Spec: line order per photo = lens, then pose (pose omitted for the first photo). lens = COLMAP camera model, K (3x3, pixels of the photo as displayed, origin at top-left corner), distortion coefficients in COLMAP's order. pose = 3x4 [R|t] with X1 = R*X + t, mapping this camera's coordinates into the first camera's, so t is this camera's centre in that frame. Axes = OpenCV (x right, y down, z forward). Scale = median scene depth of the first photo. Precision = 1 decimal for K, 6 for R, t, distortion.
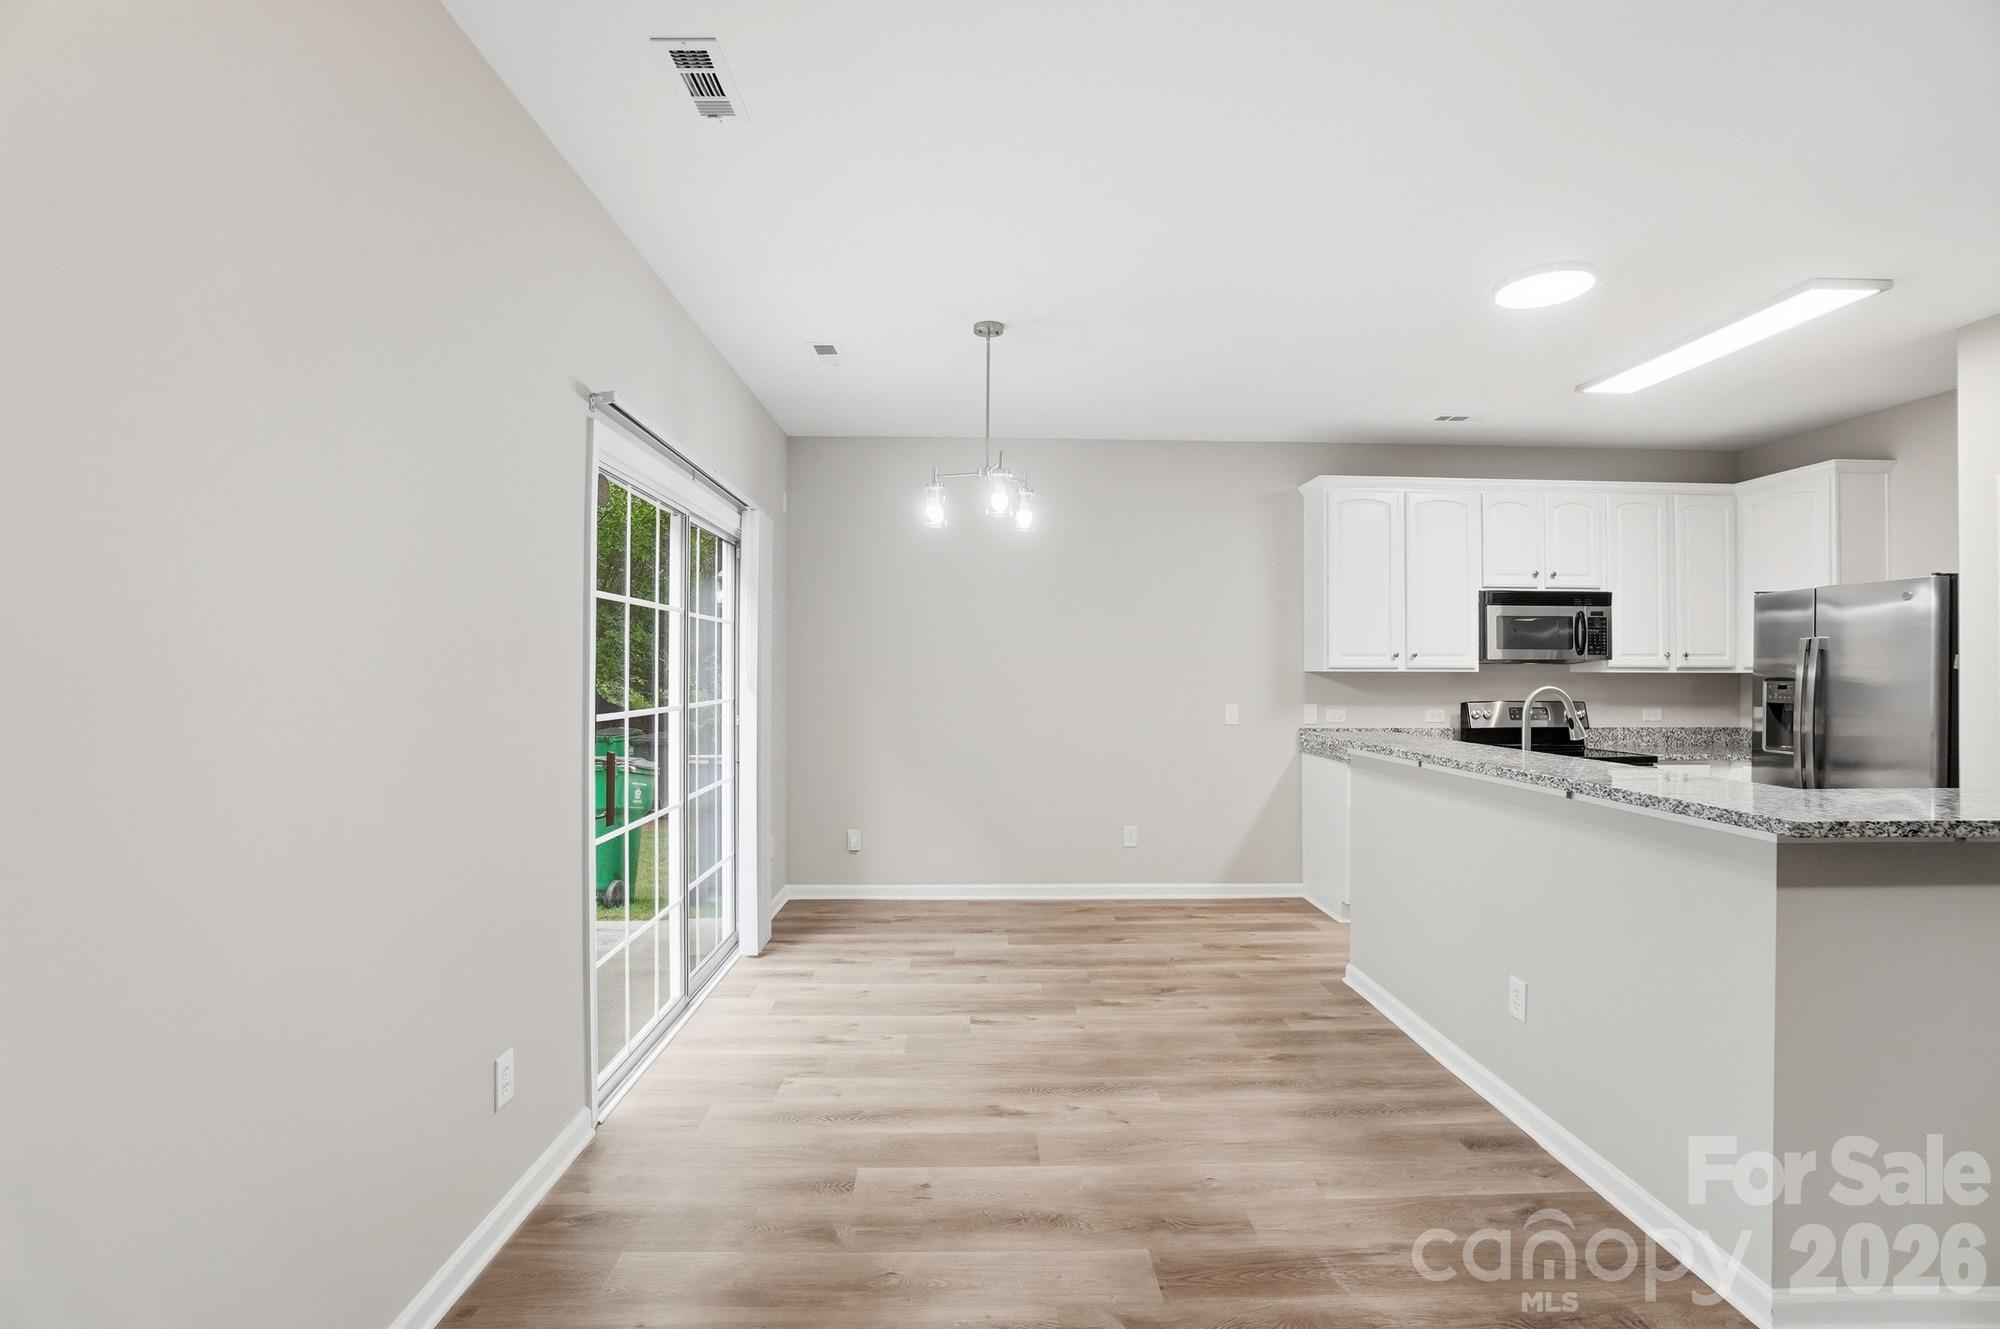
lens RADIAL K [[885.8, 0, 994.0], [0, 885.8, 665.5], [0, 0, 1]] dist [-0.066349, 0.025377]
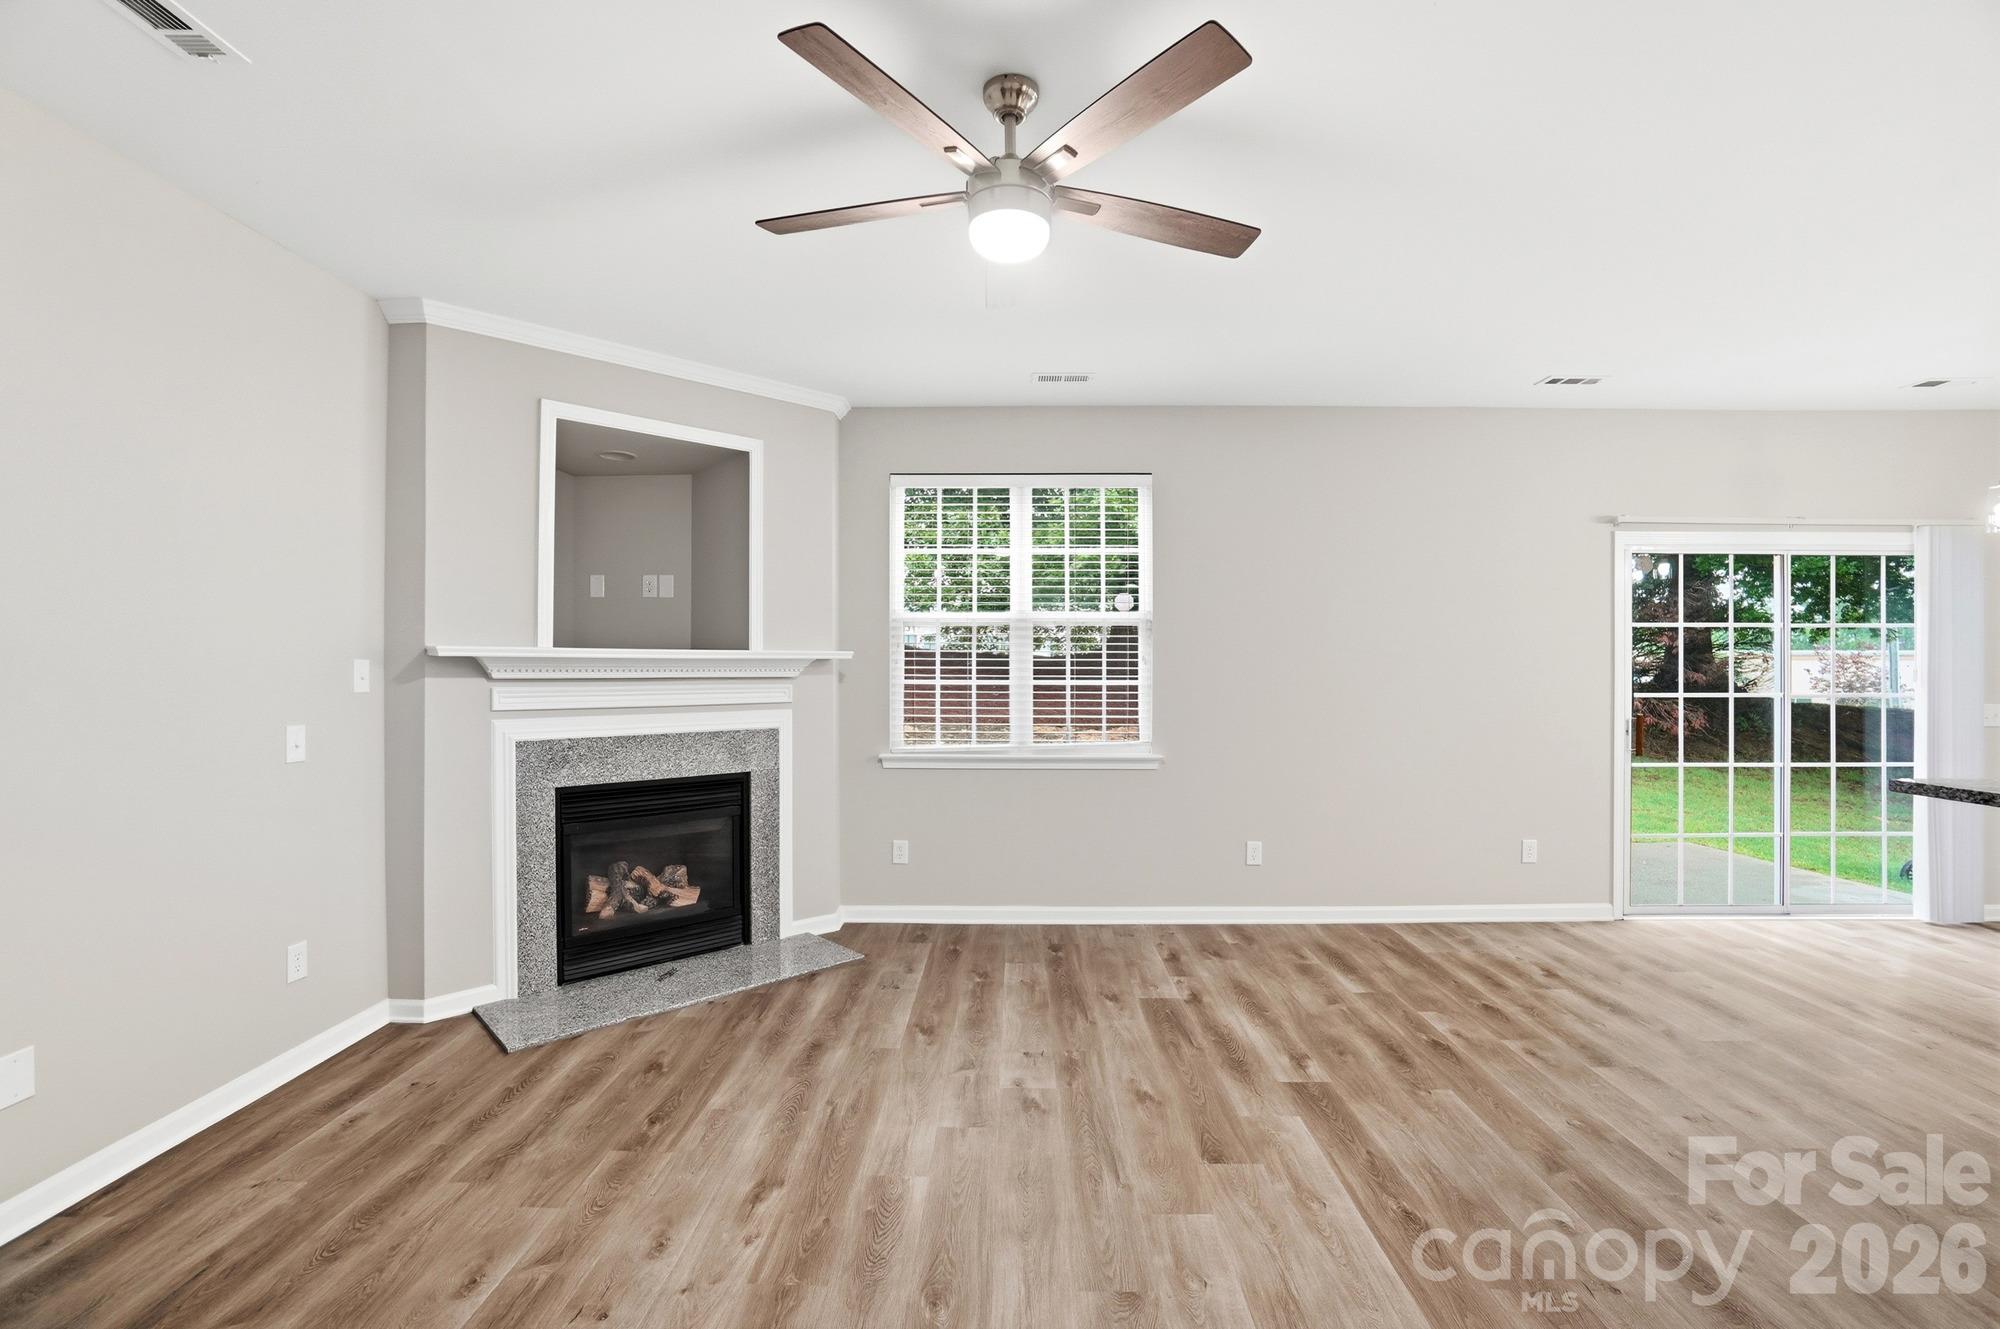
lens RADIAL K [[885.8, 0, 994.0], [0, 885.8, 665.5], [0, 0, 1]] dist [-0.066349, 0.025377]
pose [[-0.046199, -0.002590, -0.998929, 0.736337], [0.011724, 0.999926, -0.003135, -0.006824], [0.998863, -0.011856, -0.046166, -0.121300]]
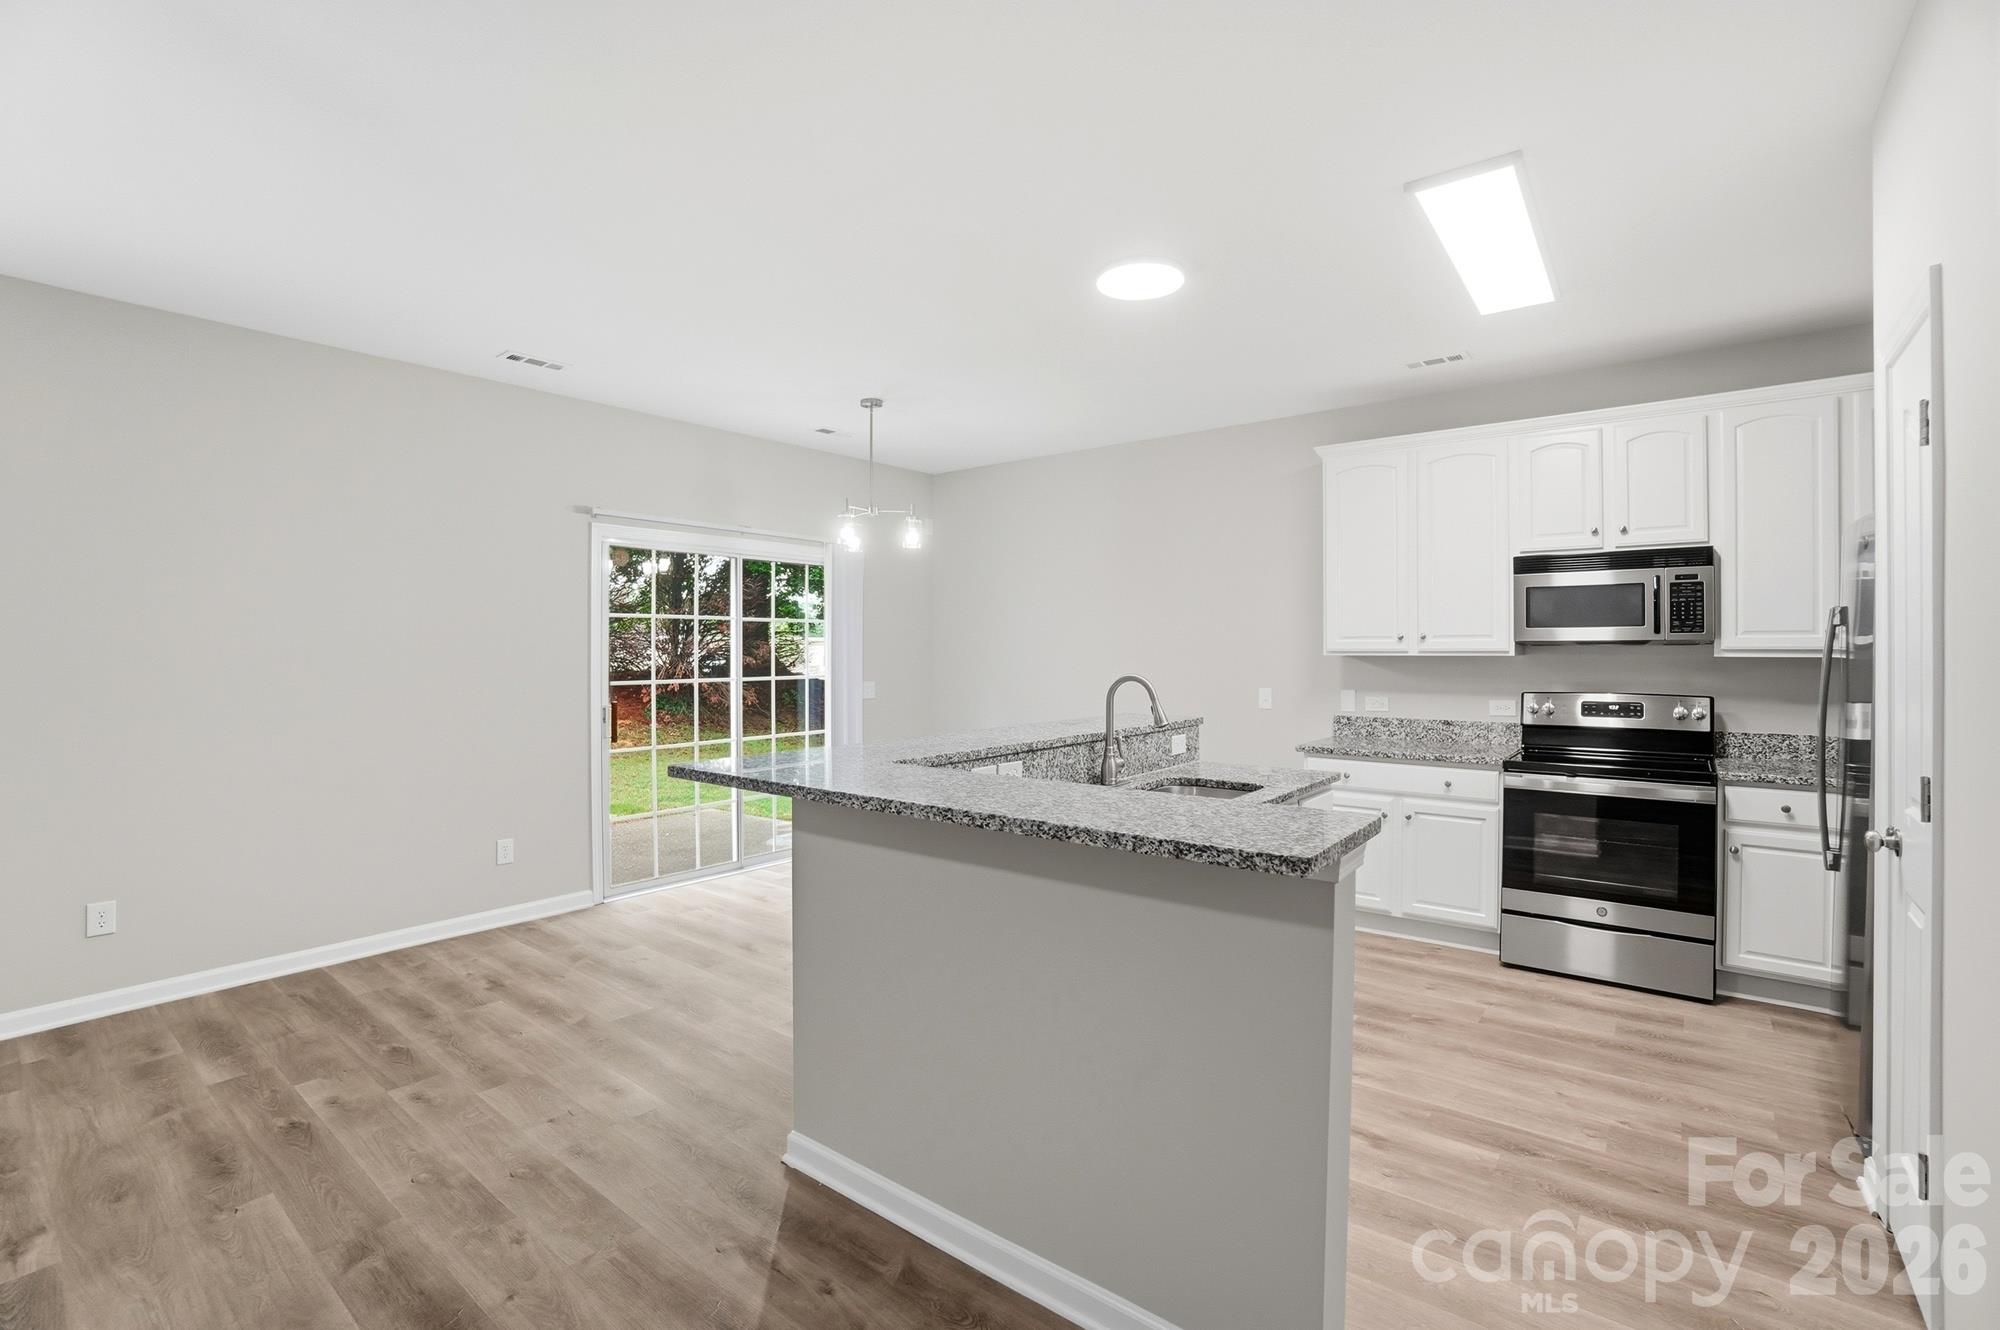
lens RADIAL K [[882.9, 0, 1003.4], [0, 882.9, 661.7], [0, 0, 1]] dist [-0.060613, 0.018991]
pose [[0.773124, 0.003764, -0.634243, 0.727521], [0.009736, 0.999794, 0.017801, -0.006898], [0.634180, -0.019937, 0.772929, 0.058923]]
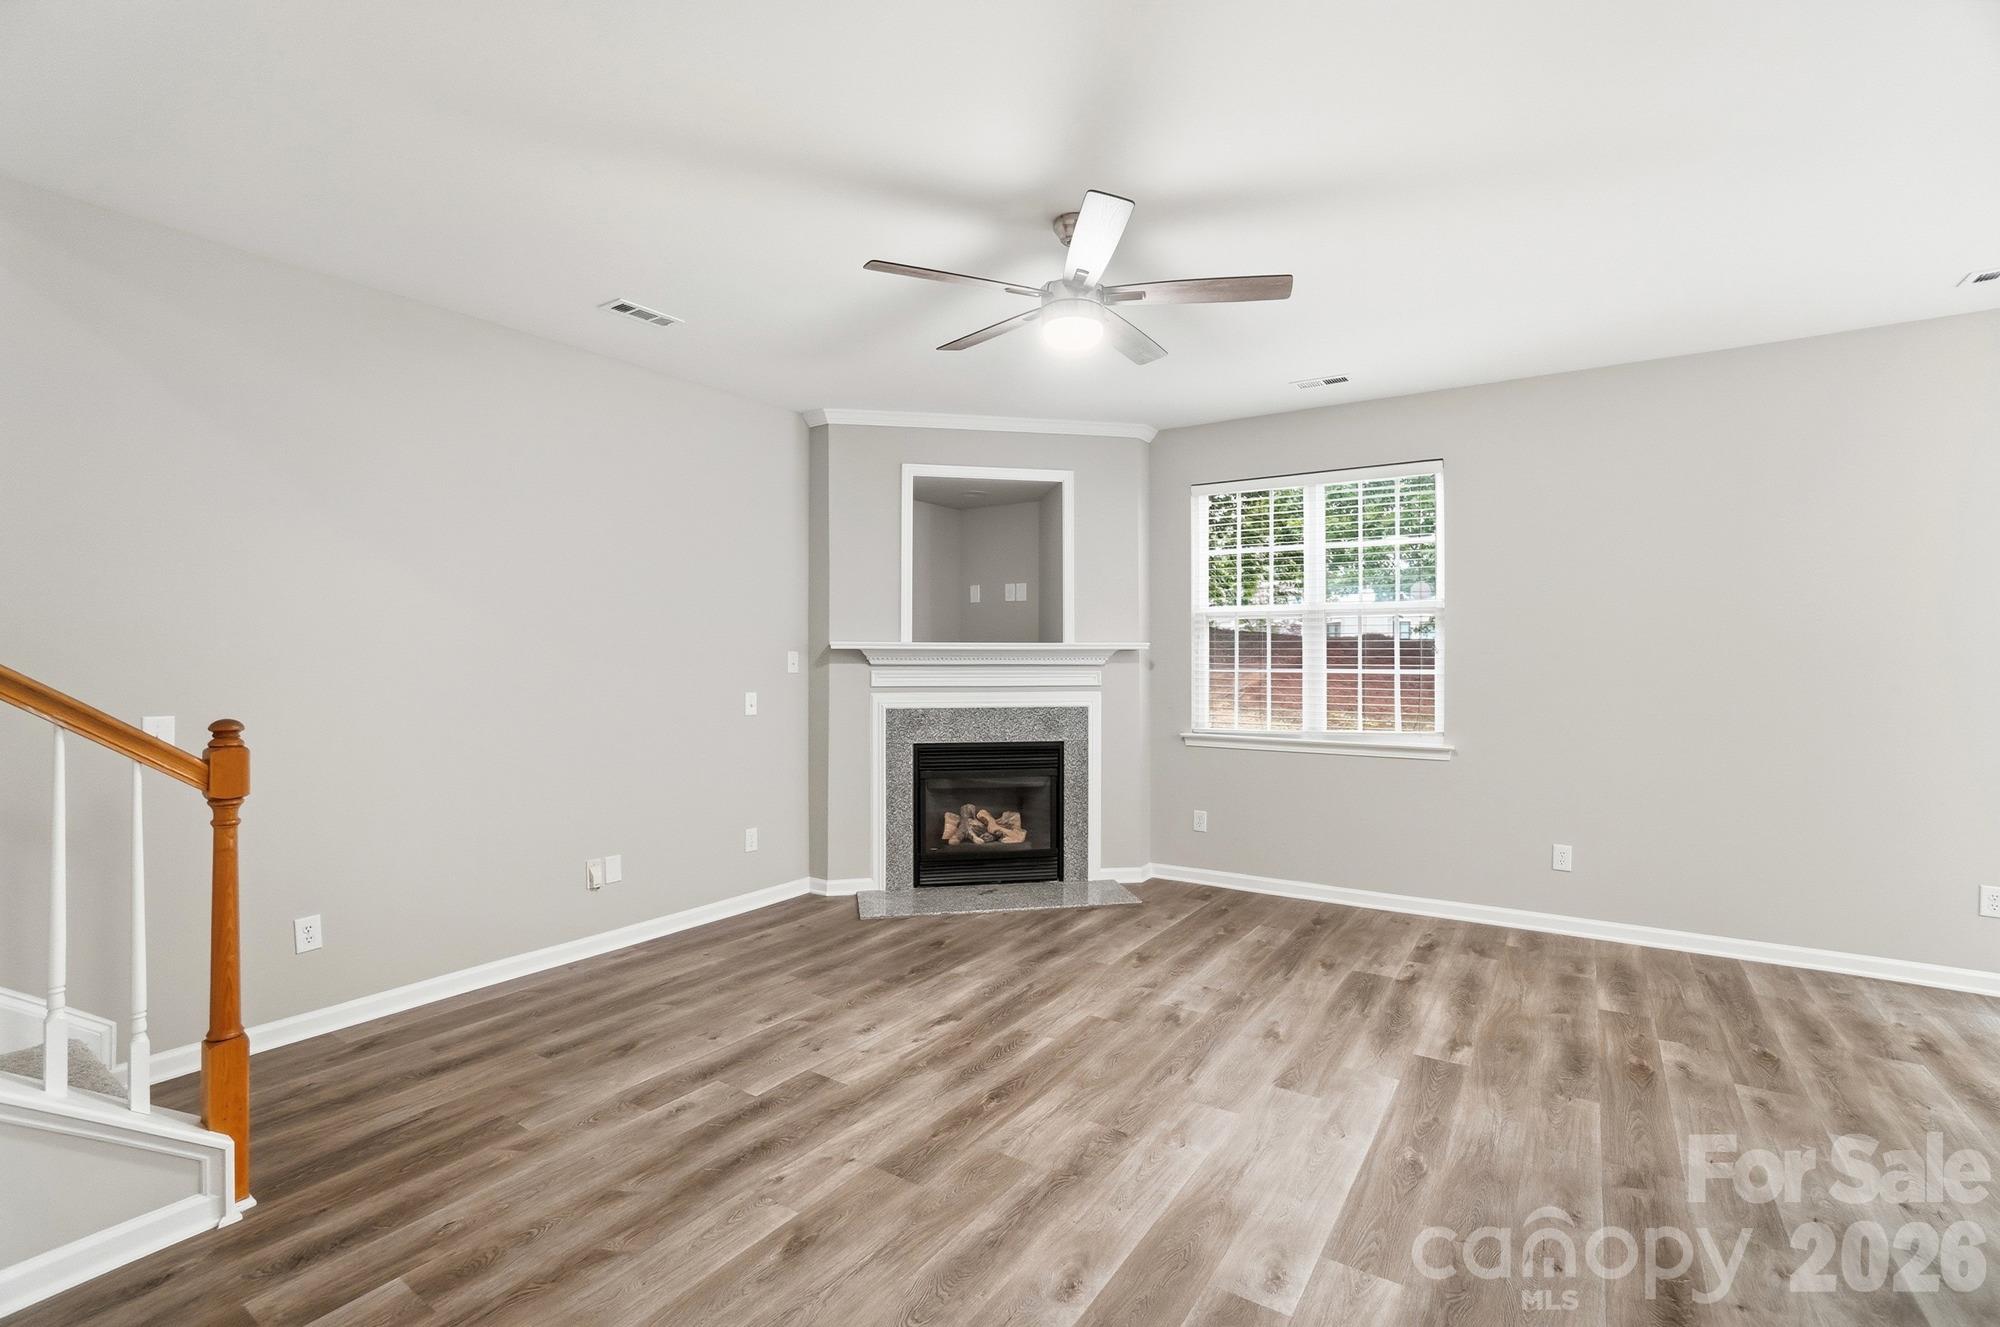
lens RADIAL K [[885.8, 0, 994.0], [0, 885.8, 664.5], [0, 0, 1]] dist [-0.066349, 0.025377]
pose [[-0.580572, 0.005124, -0.814193, 0.805957], [0.008569, 0.999963, 0.000183, -0.001953], [0.814164, -0.006871, -0.580595, 0.156381]]
